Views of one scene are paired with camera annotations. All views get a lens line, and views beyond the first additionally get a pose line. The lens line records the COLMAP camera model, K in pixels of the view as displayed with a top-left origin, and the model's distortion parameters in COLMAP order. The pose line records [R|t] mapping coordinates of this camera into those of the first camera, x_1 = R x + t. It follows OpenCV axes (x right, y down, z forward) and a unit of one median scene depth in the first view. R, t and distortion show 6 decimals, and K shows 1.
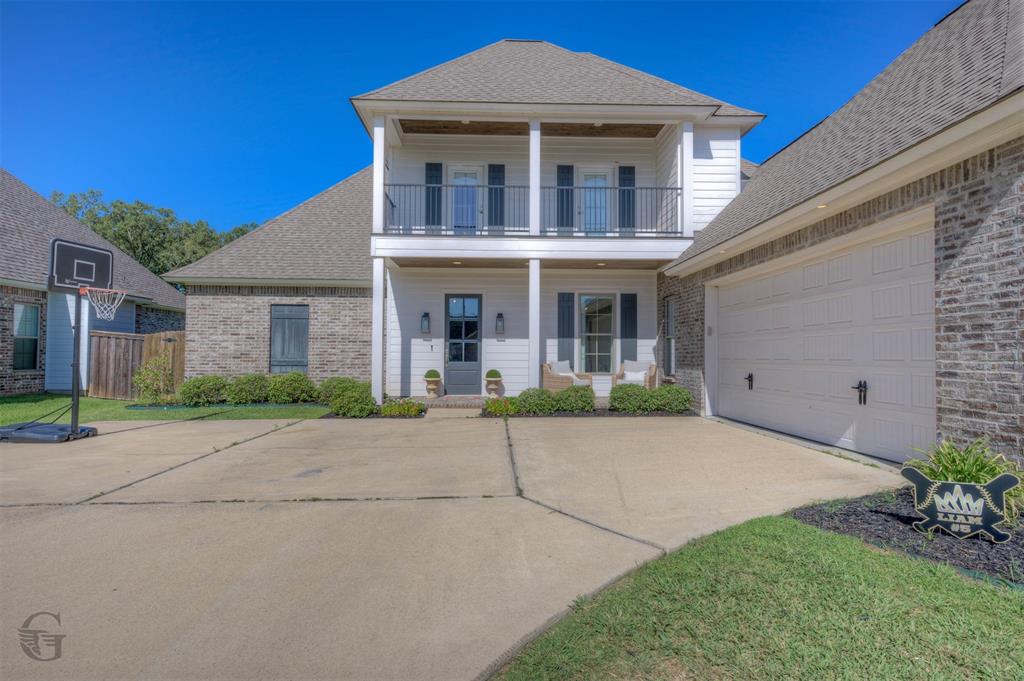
lens RADIAL K [[556.7, 0, 511.8], [0, 556.7, 357.9], [0, 0, 1]] dist [0.002214, 0.000560]
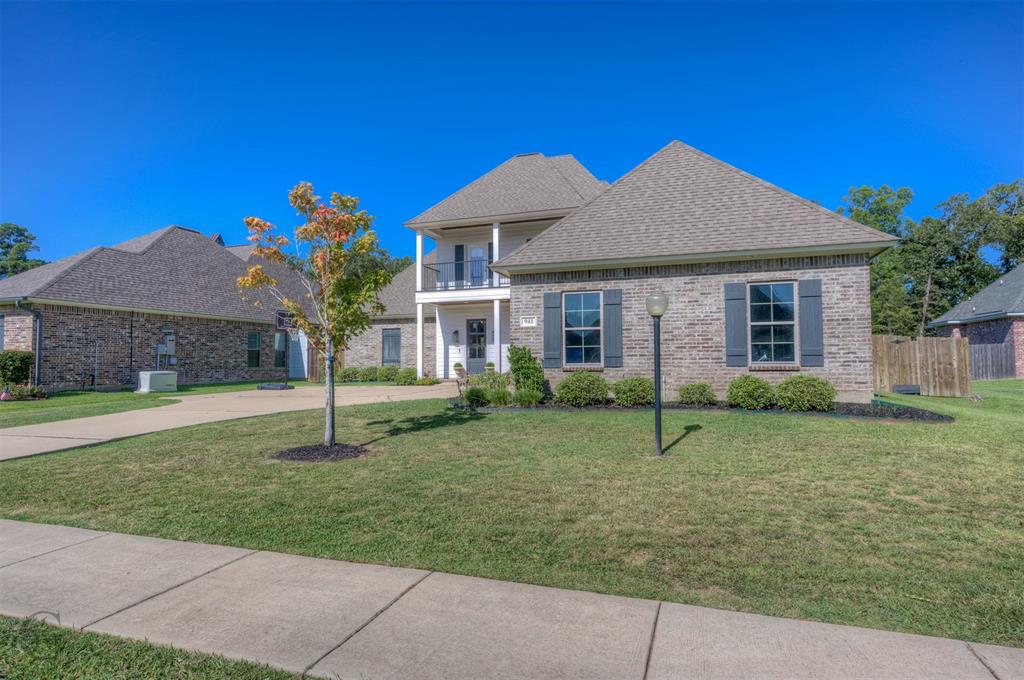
lens RADIAL K [[556.7, 0, 511.8], [0, 556.7, 357.4], [0, 0, 1]] dist [0.002214, 0.000560]
pose [[0.935847, -0.017755, -0.351958, 0.629718], [0.013515, 0.999804, -0.014499, 0.031562], [0.352146, 0.008812, 0.935904, -0.587593]]
